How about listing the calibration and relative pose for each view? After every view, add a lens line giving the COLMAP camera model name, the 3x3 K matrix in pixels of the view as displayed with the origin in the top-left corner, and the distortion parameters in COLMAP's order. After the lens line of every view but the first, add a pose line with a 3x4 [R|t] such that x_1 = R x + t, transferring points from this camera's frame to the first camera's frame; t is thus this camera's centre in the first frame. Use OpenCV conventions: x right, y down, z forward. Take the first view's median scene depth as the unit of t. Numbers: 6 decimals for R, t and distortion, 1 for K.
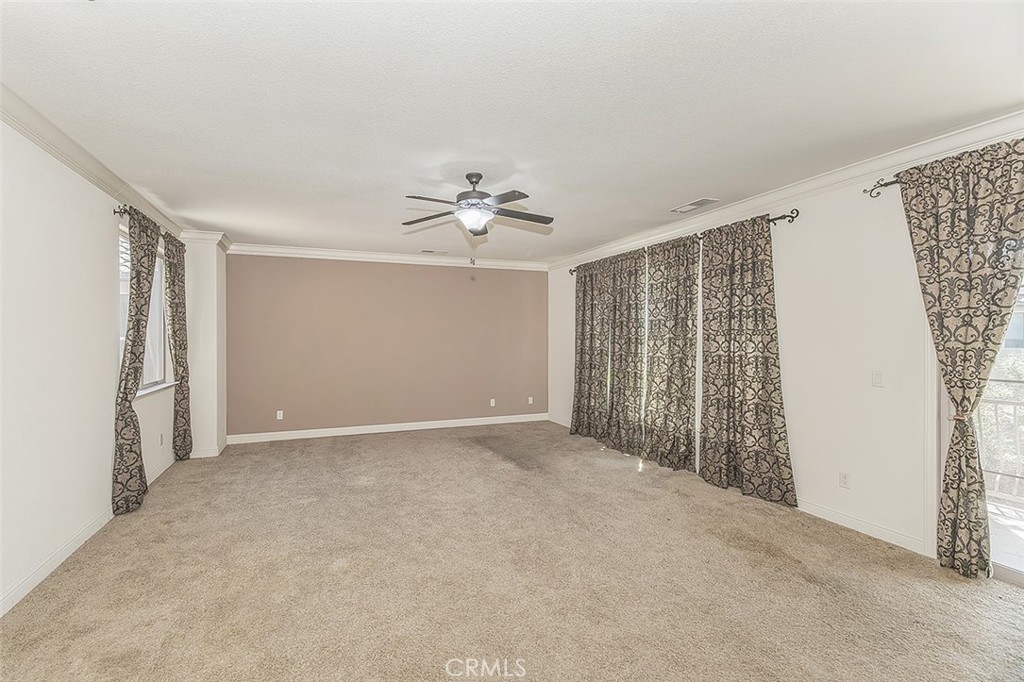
lens RADIAL K [[453.6, 0, 514.4], [0, 453.6, 340.8], [0, 0, 1]] dist [0.007853, 0.000163]
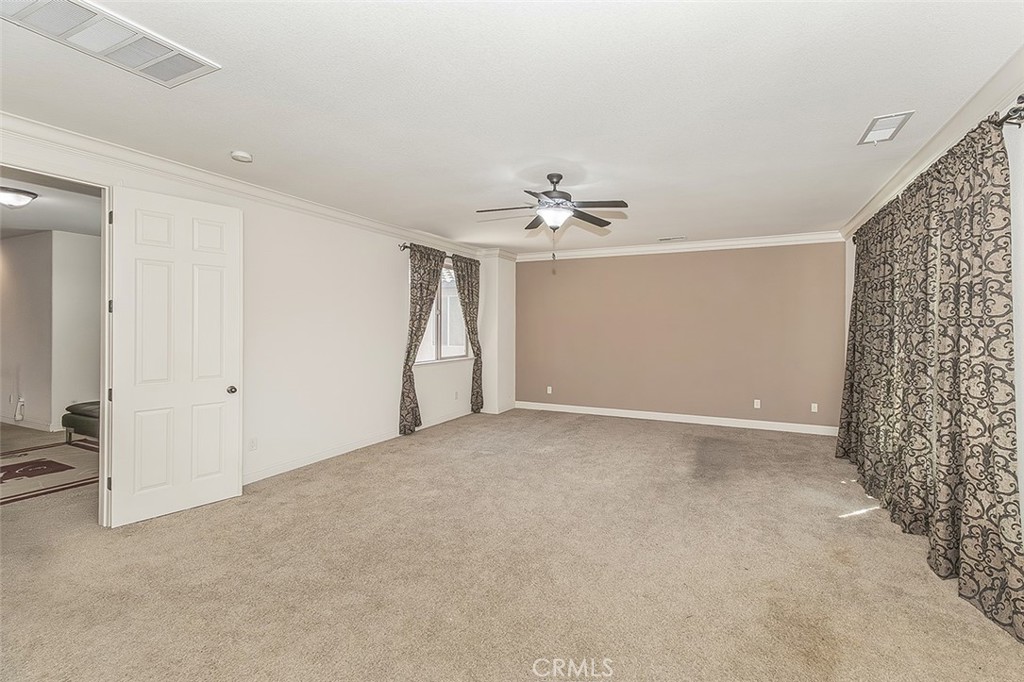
lens RADIAL K [[453.6, 0, 515.0], [0, 453.6, 330.9], [0, 0, 1]] dist [0.007853, 0.000163]
pose [[0.688286, 0.012459, -0.725333, 0.533849], [-0.011023, 0.999917, 0.006716, -0.004289], [0.725356, 0.003373, 0.688366, 0.166780]]
